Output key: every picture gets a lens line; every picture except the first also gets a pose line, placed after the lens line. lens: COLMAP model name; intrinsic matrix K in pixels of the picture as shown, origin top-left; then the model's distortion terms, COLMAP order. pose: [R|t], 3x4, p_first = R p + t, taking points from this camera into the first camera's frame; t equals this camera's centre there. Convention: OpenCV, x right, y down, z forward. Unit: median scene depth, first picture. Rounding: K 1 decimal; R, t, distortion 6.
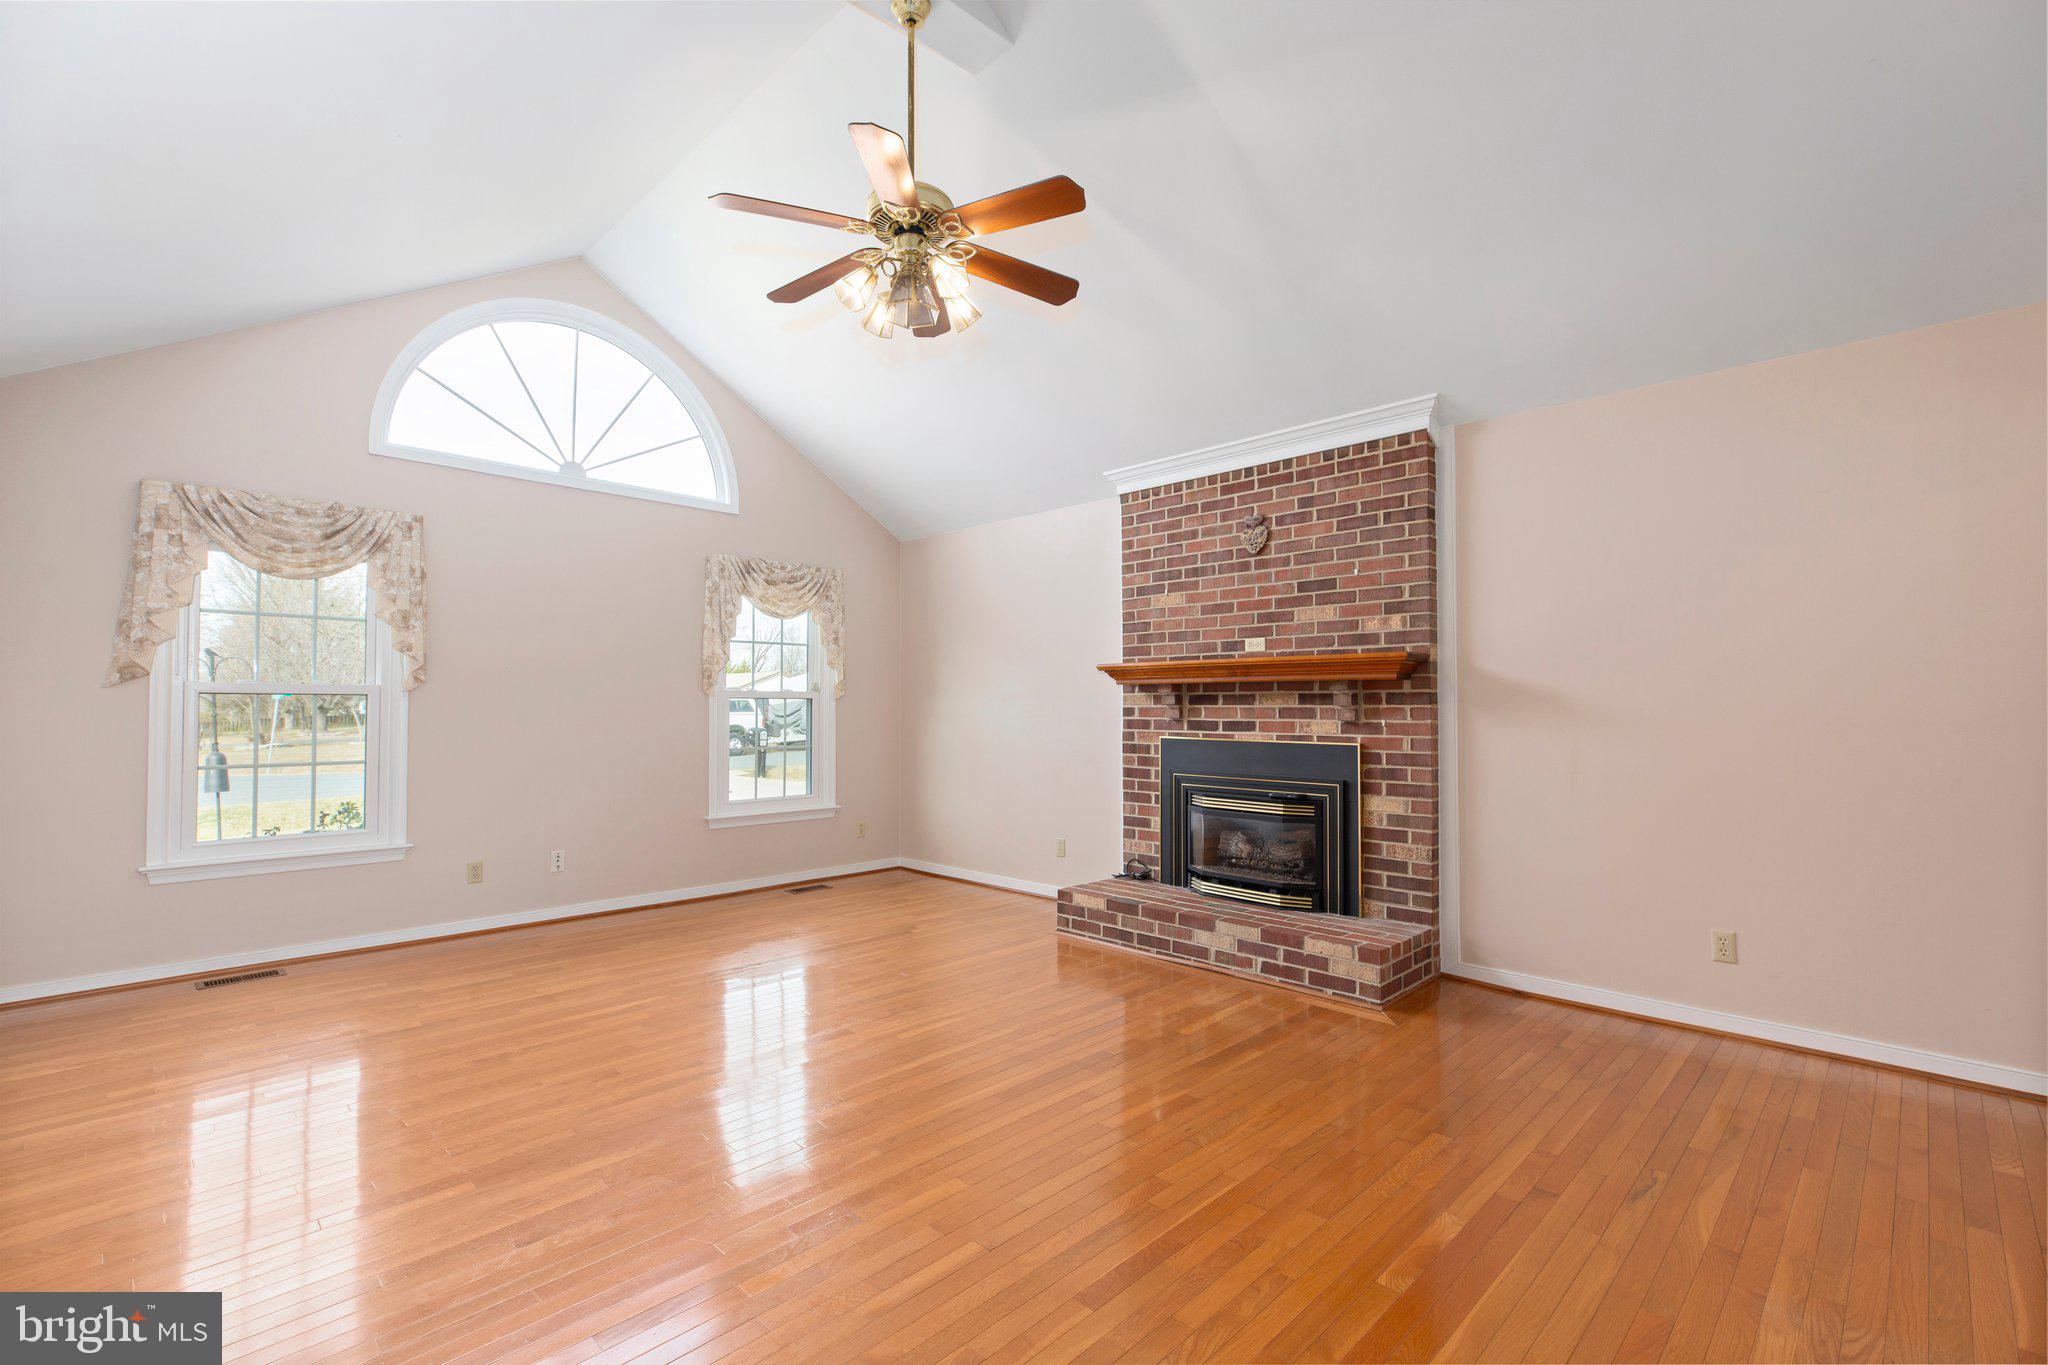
lens RADIAL K [[912.0, 0, 1031.8], [0, 912.0, 690.0], [0, 0, 1]] dist [-0.003627, -0.001028]
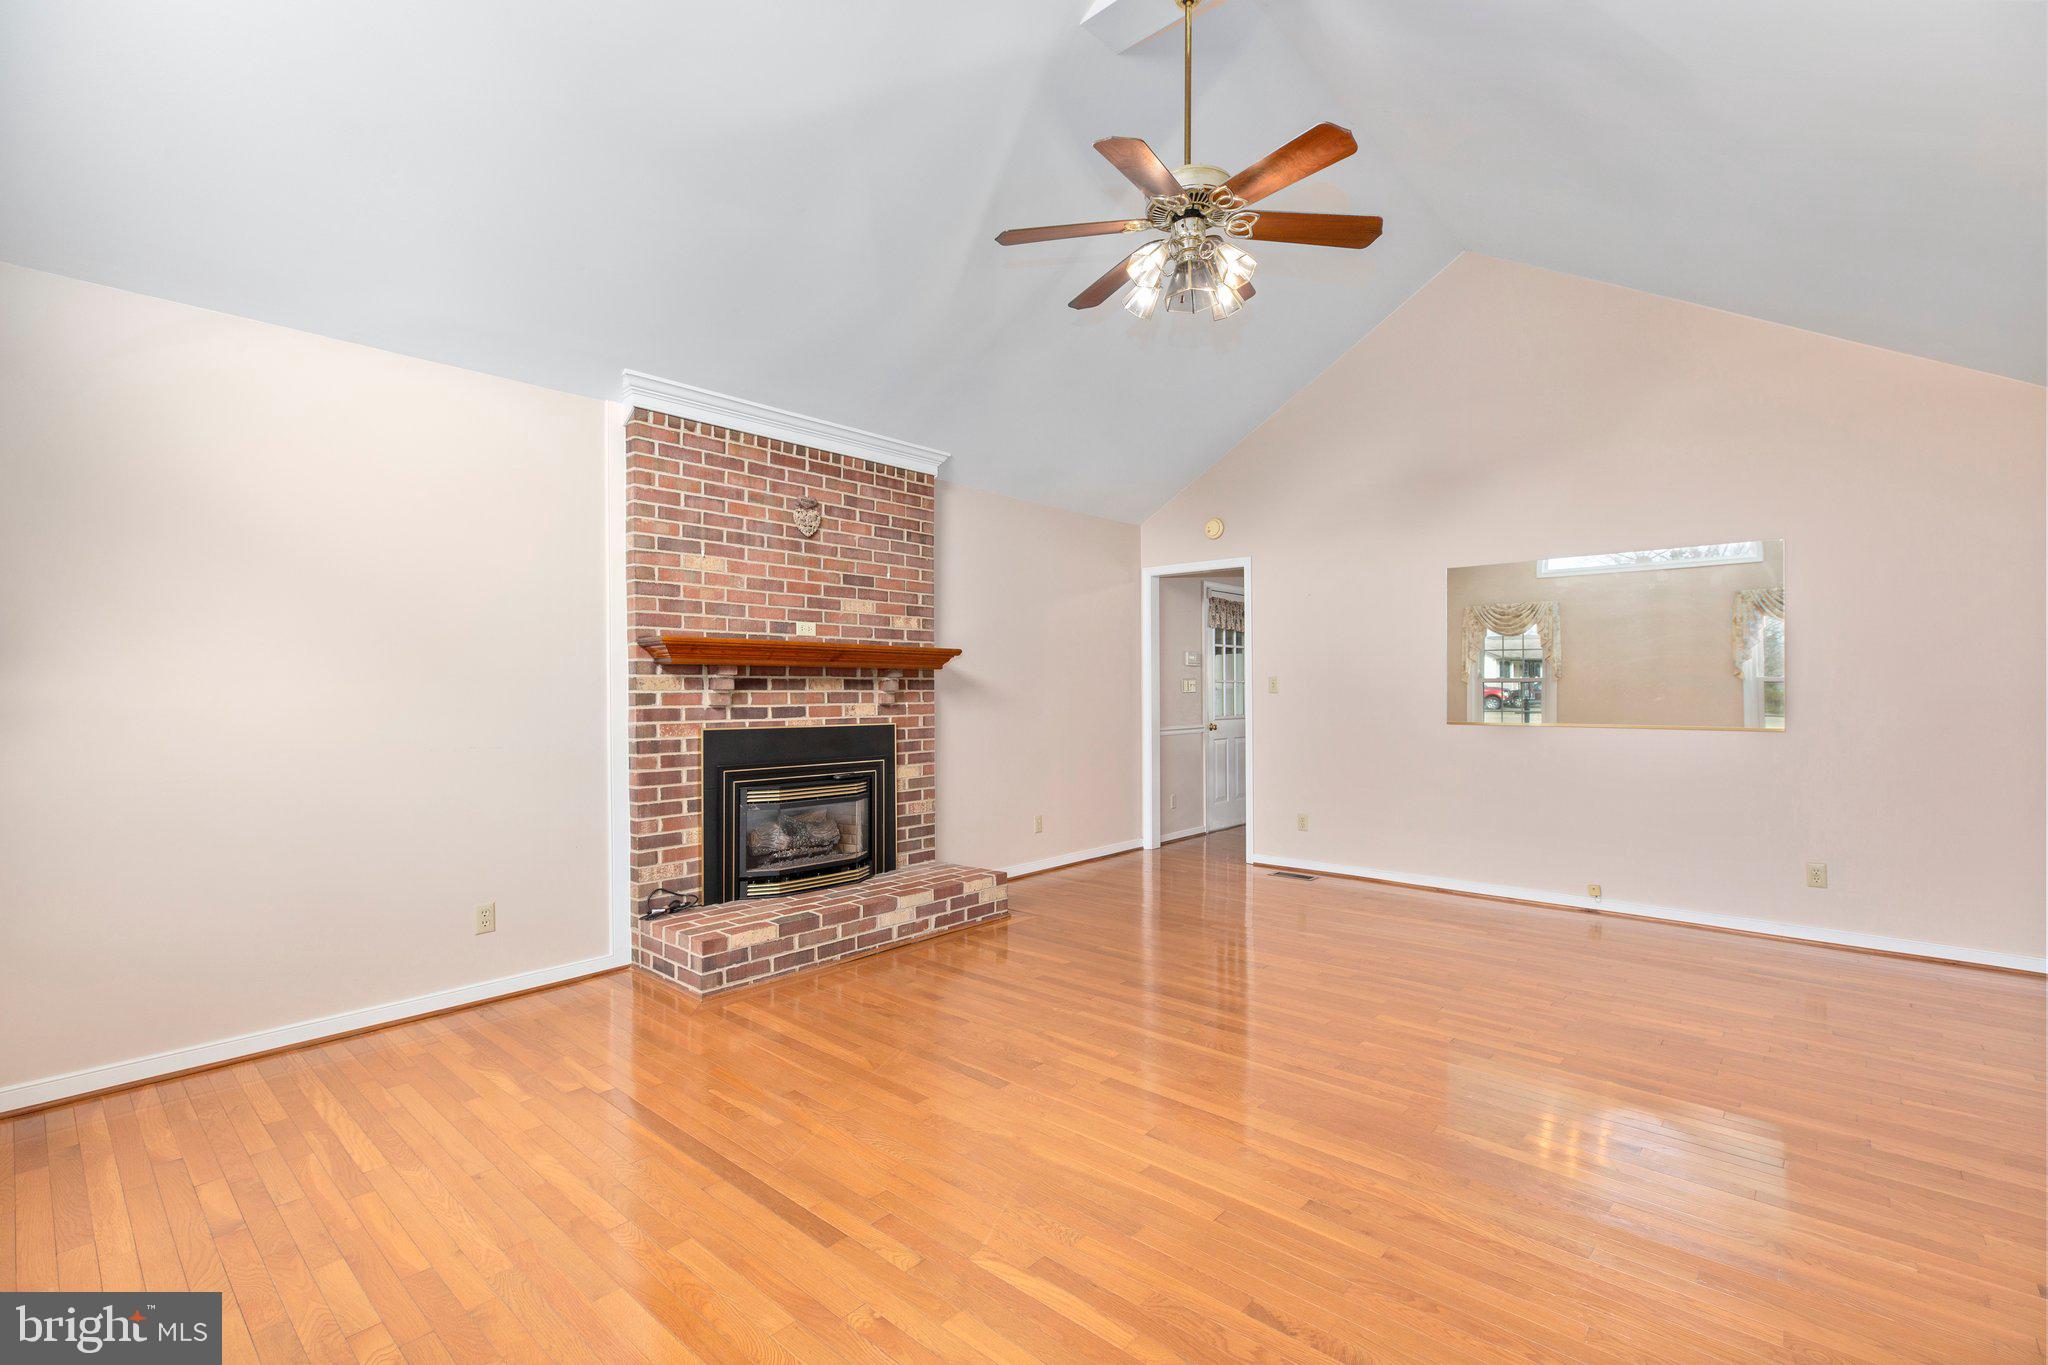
lens RADIAL K [[912.0, 0, 1027.3], [0, 912.0, 686.4], [0, 0, 1]] dist [-0.003627, -0.001028]
pose [[-0.057933, 0.001582, 0.998319, -0.751227], [-0.018560, 0.999824, -0.002661, 0.010739], [-0.998148, -0.018683, -0.057894, 0.817475]]
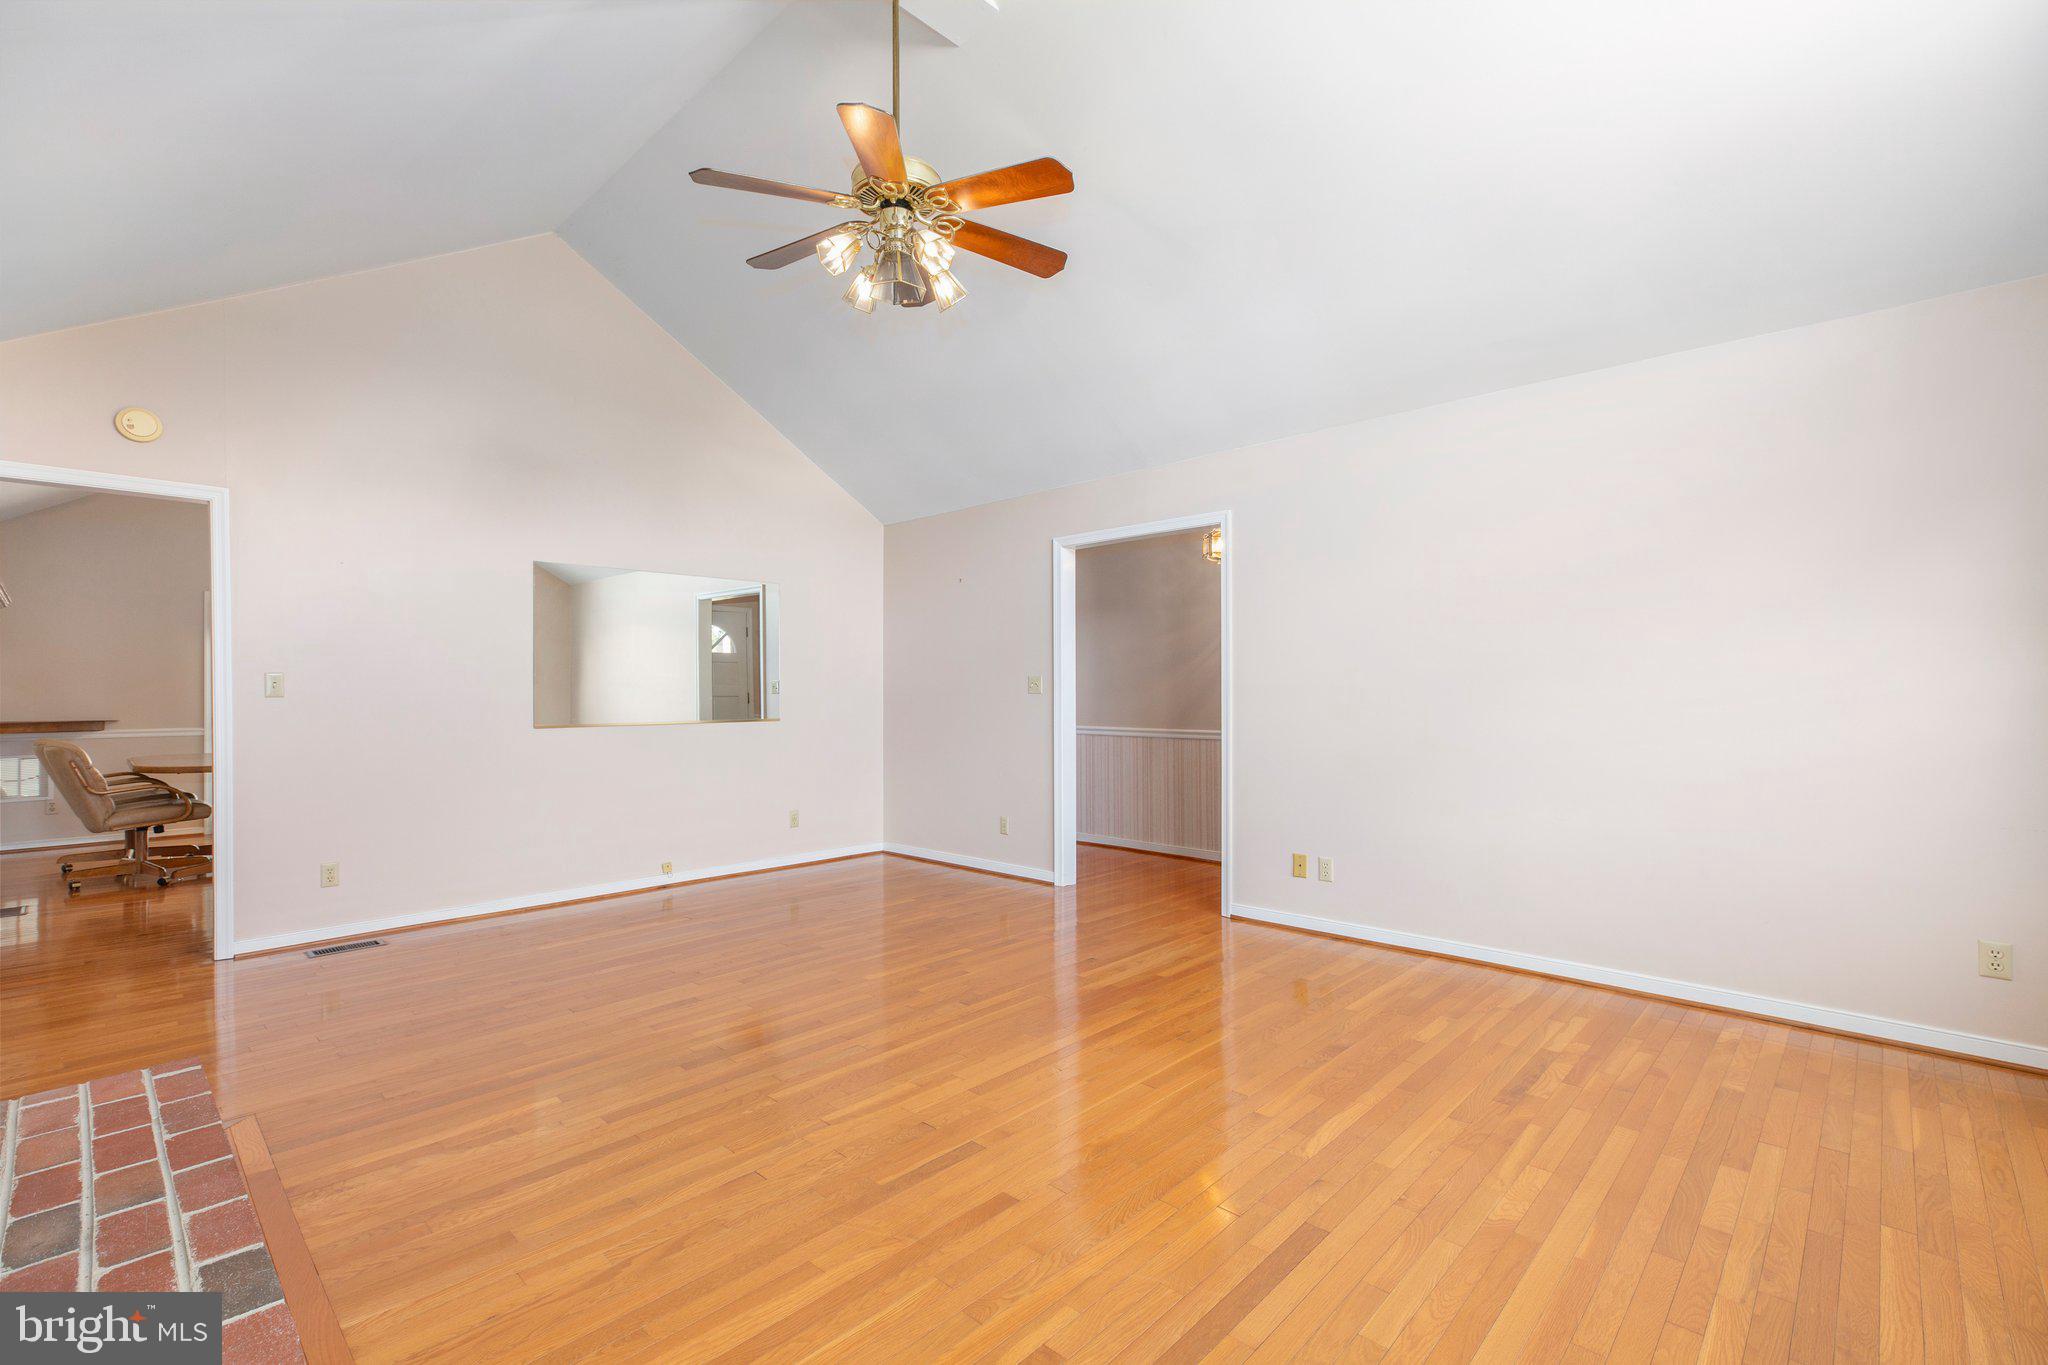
lens RADIAL K [[912.0, 0, 1025.7], [0, 912.0, 686.4], [0, 0, 1]] dist [-0.003627, -0.001028]
pose [[-0.999471, 0.003824, -0.032312, -0.160000], [0.004641, 0.999671, -0.025242, 0.027524], [0.032205, -0.025379, -0.999159, 1.314635]]
